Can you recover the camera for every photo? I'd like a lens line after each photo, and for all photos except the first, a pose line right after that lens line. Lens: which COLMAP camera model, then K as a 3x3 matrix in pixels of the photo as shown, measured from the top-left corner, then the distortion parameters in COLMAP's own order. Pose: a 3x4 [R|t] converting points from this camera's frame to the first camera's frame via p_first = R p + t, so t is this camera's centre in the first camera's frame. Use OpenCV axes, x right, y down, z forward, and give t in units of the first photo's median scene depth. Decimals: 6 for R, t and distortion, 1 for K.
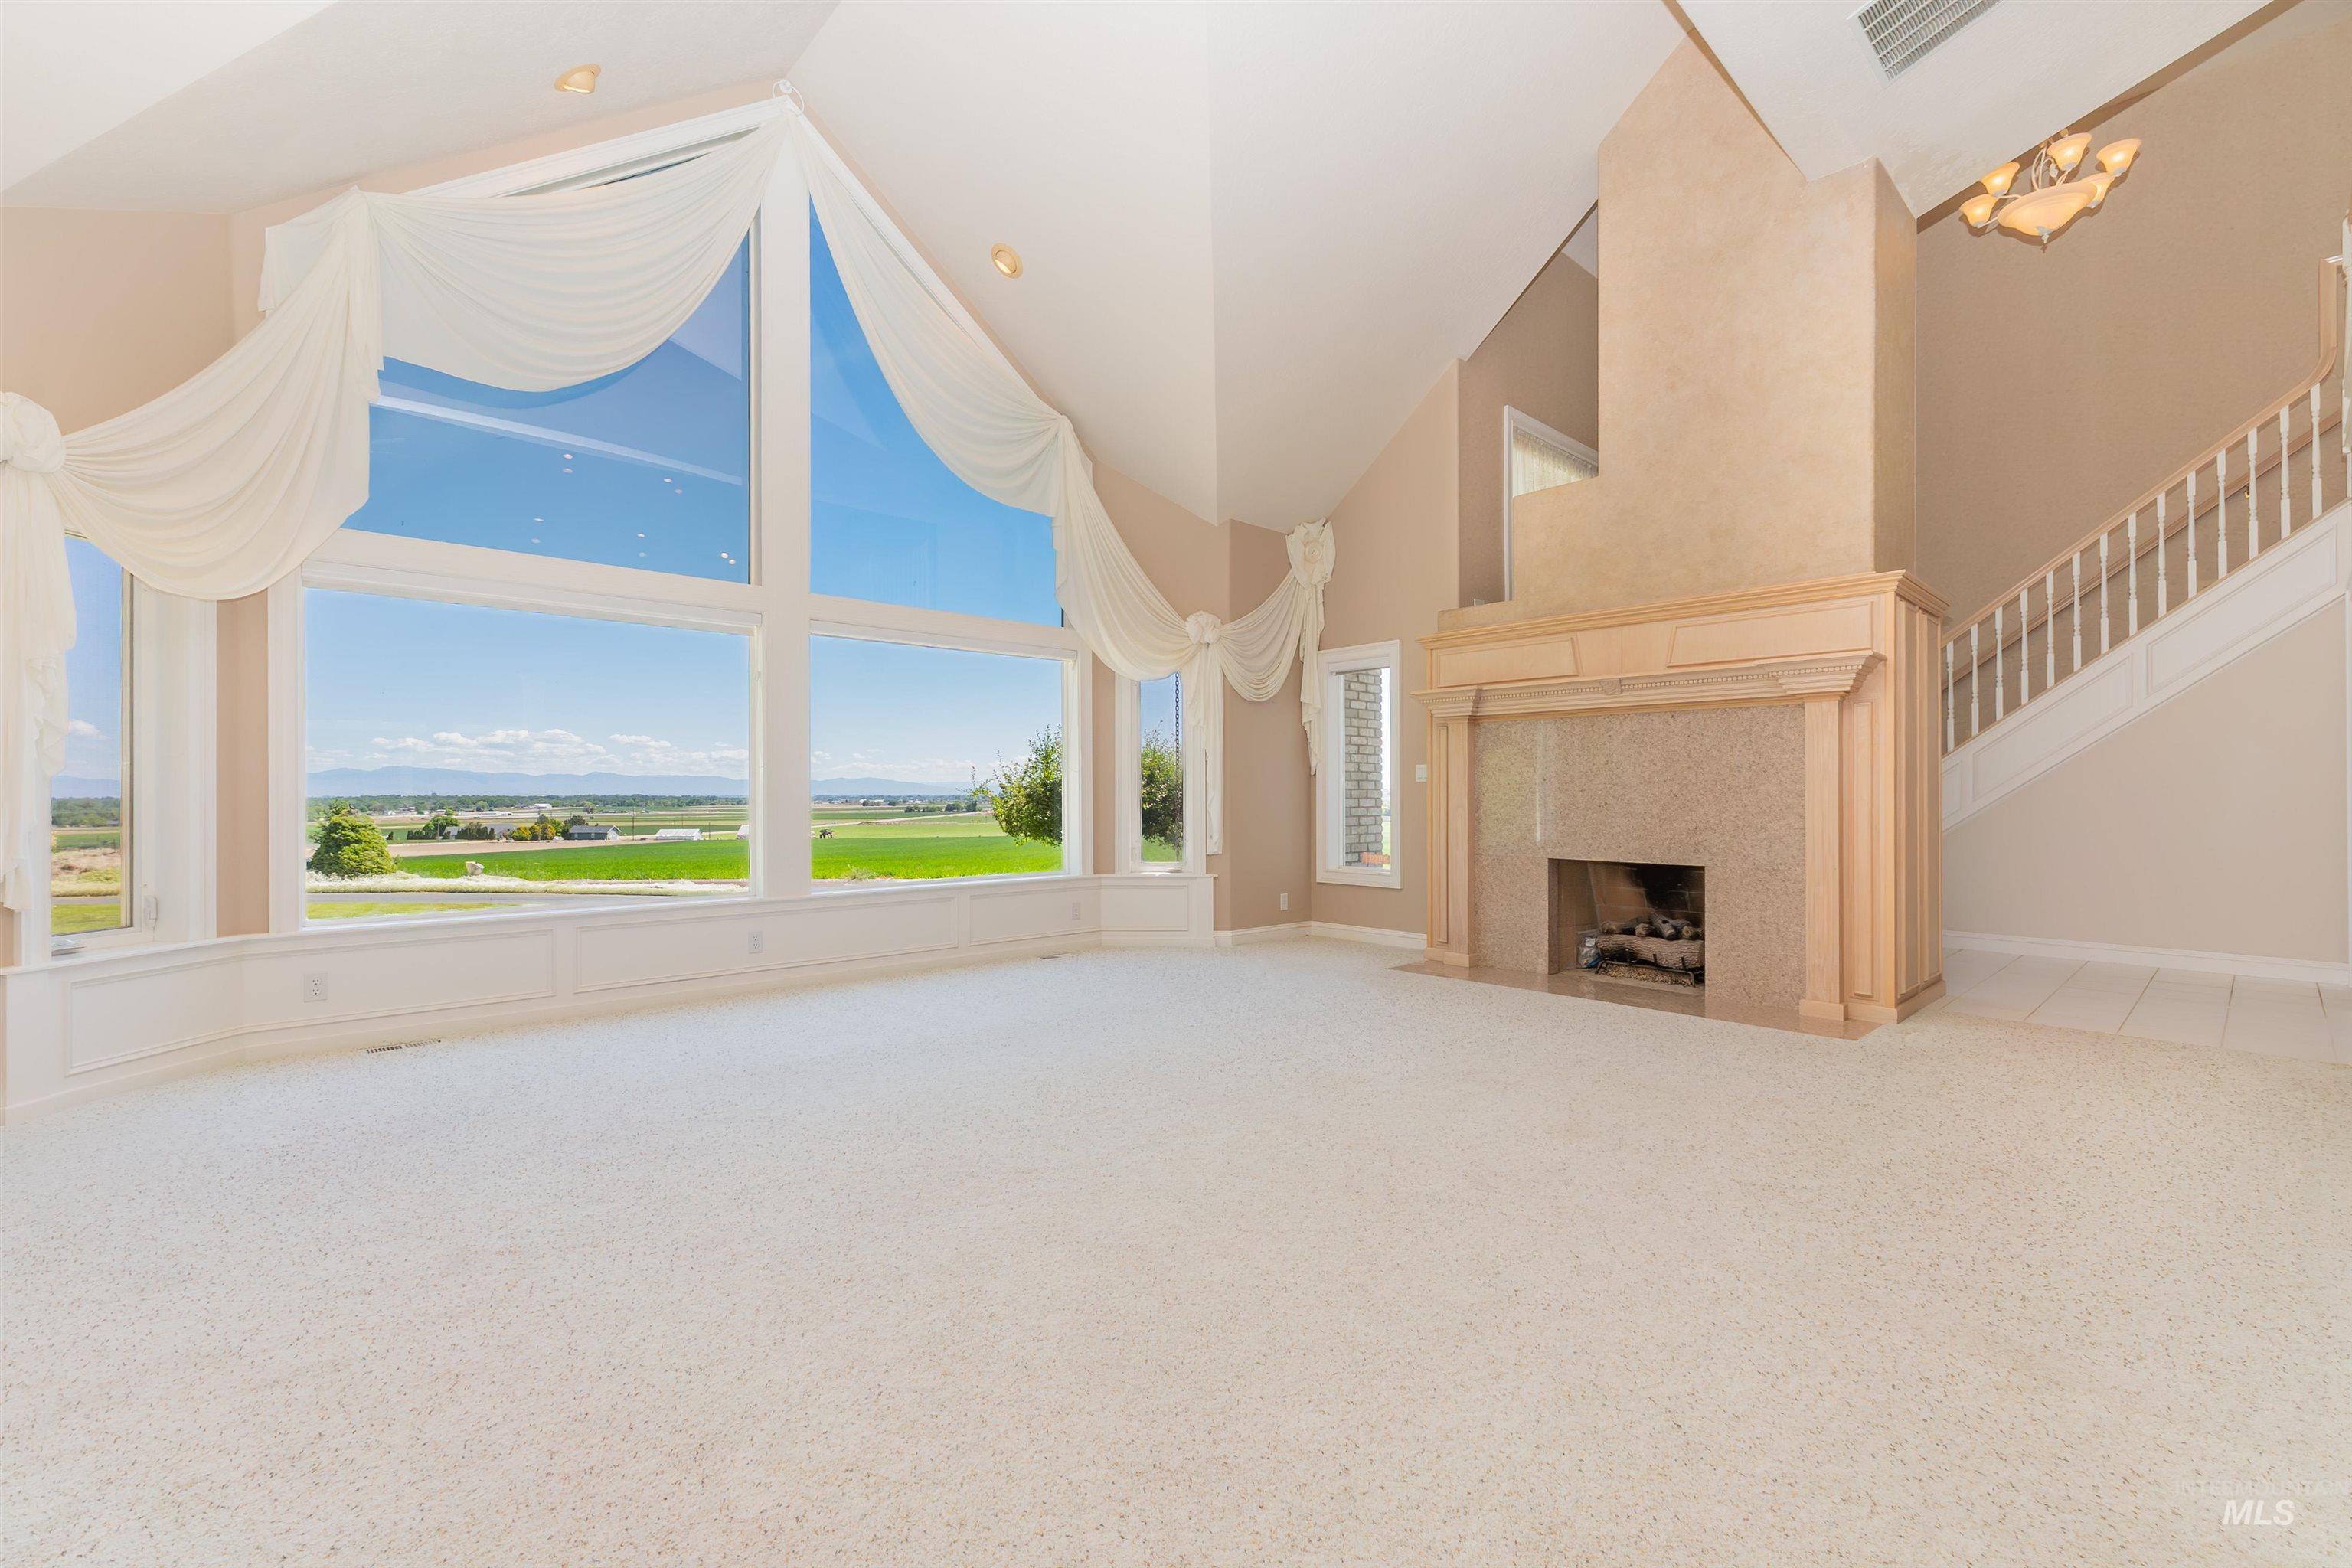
lens RADIAL K [[1019.1, 0, 1179.5], [0, 1019.1, 791.5], [0, 0, 1]] dist [0.012564, 0.000227]
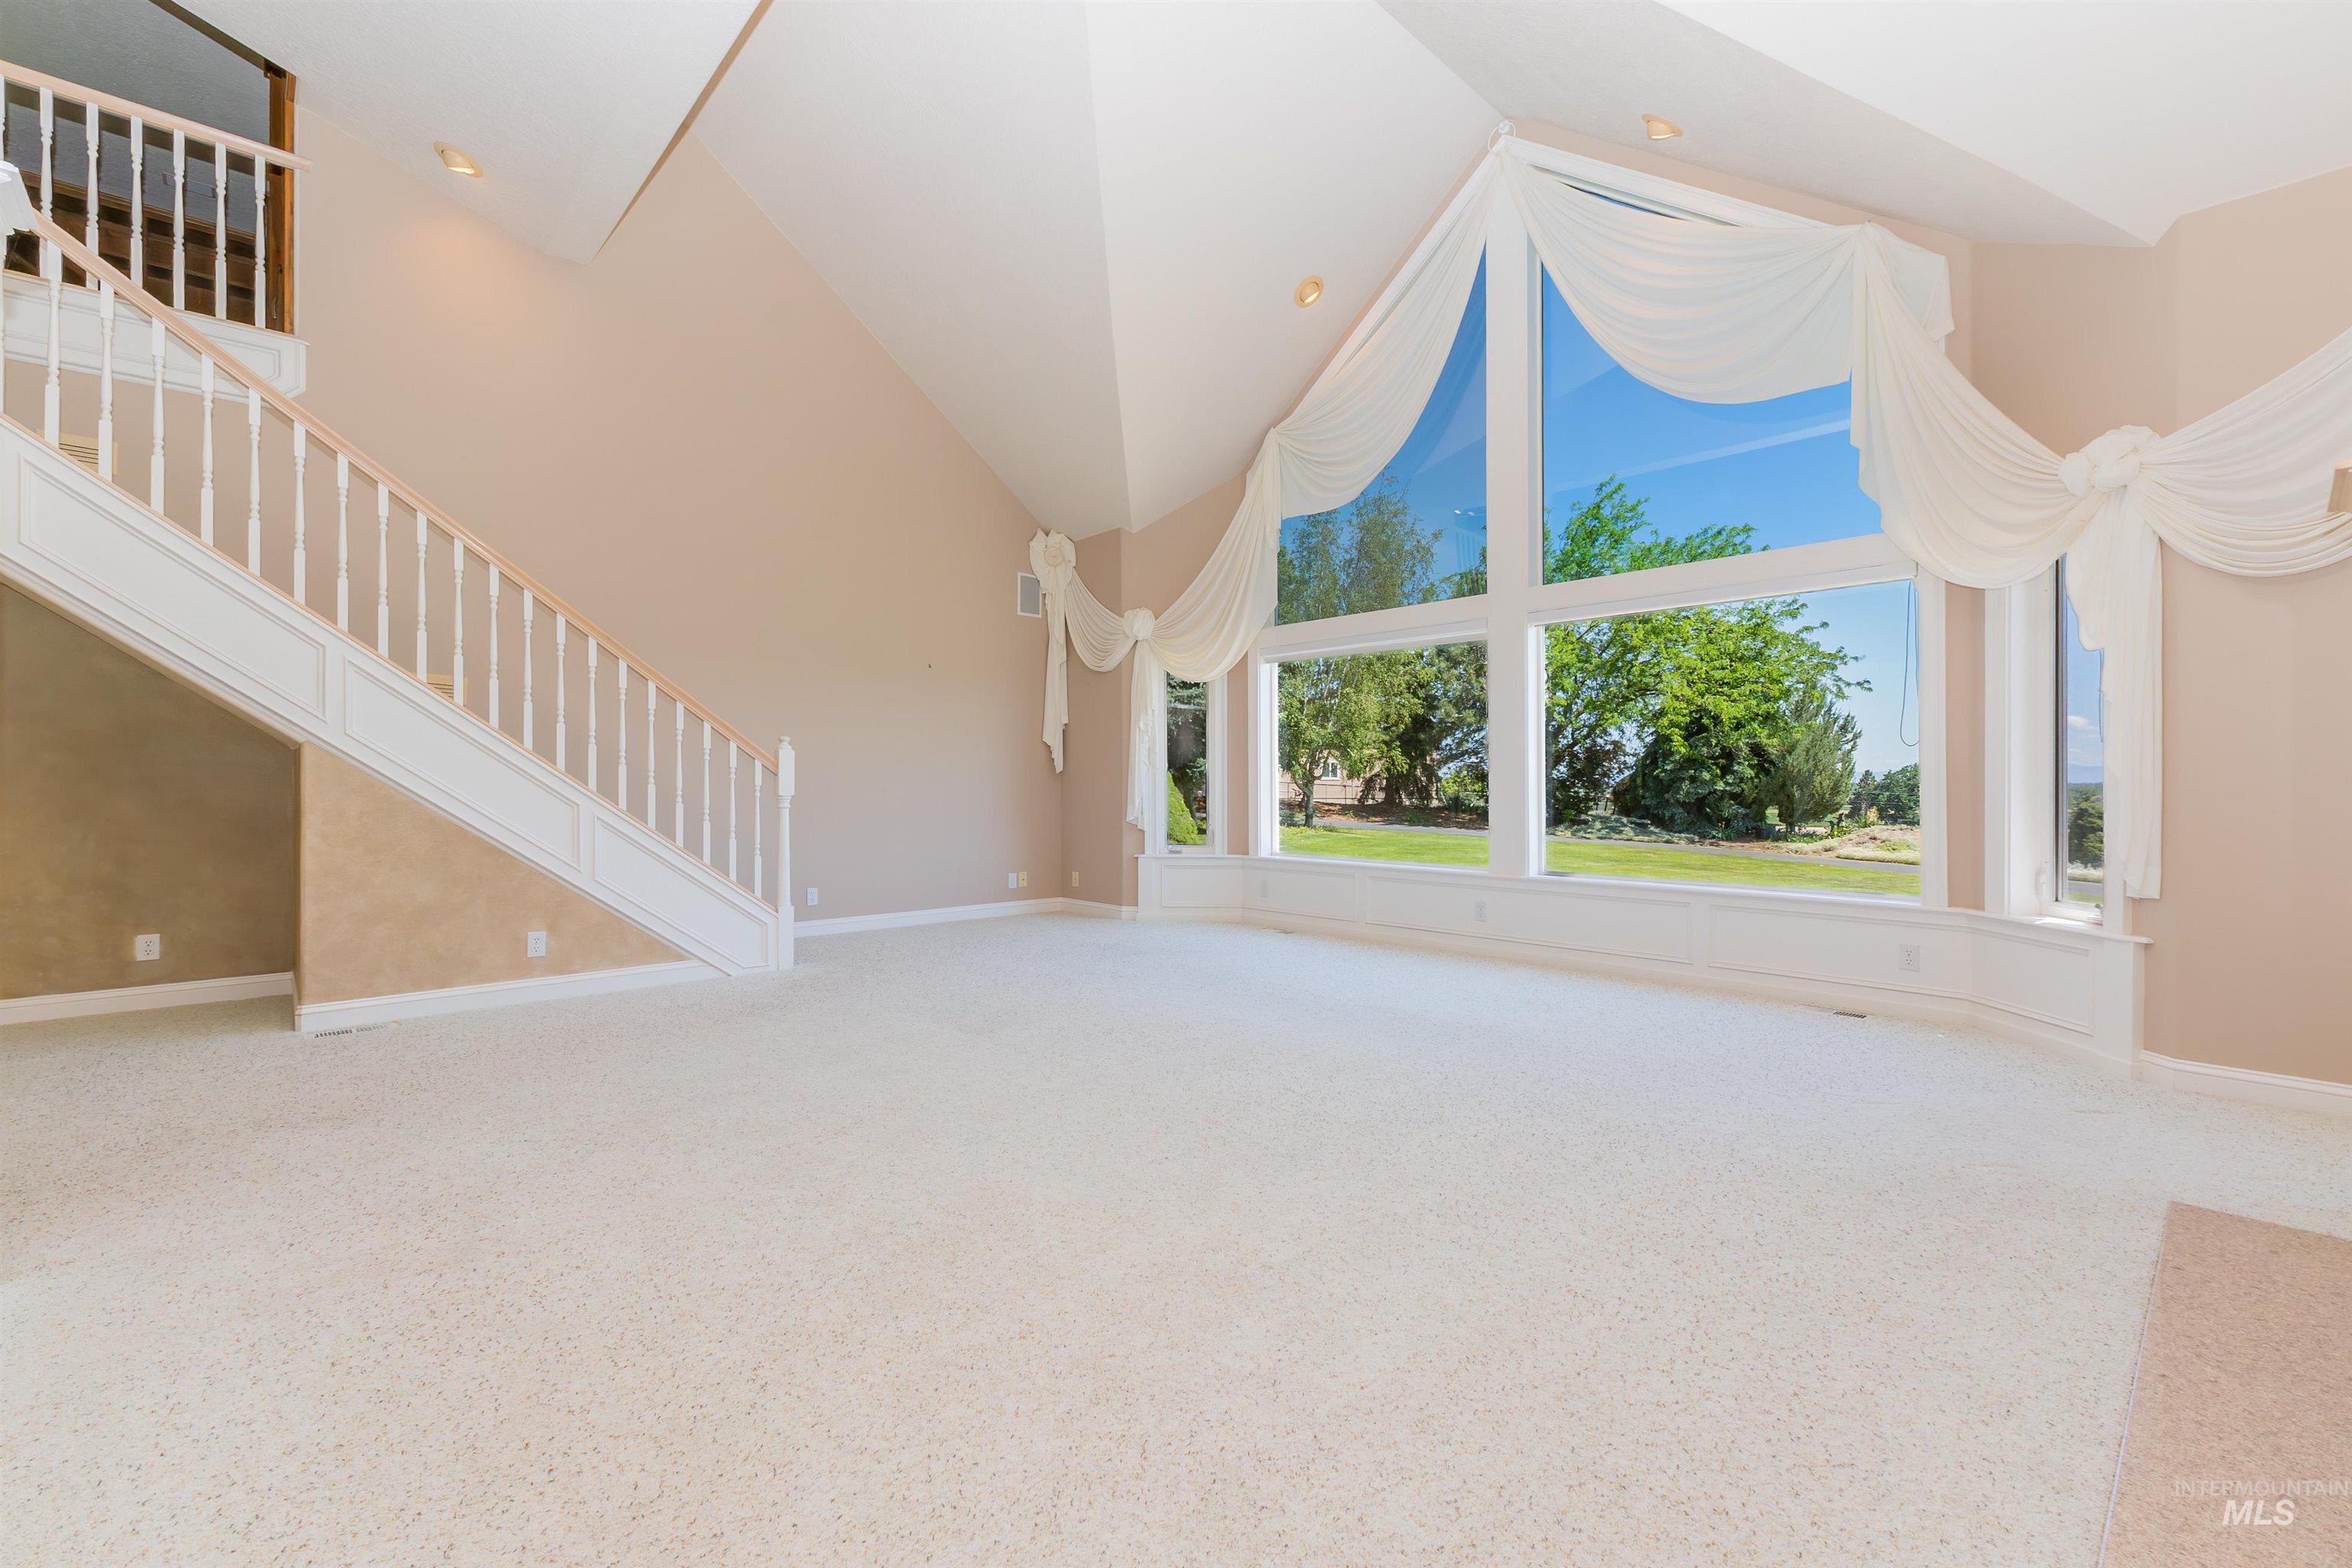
lens RADIAL K [[1019.1, 0, 1179.5], [0, 1019.1, 791.5], [0, 0, 1]] dist [0.012564, 0.000227]
pose [[-0.035506, 0.009249, -0.999327, 0.566824], [0.004817, 0.999947, 0.009083, 0.002129], [0.999358, -0.004491, -0.035549, 0.551132]]
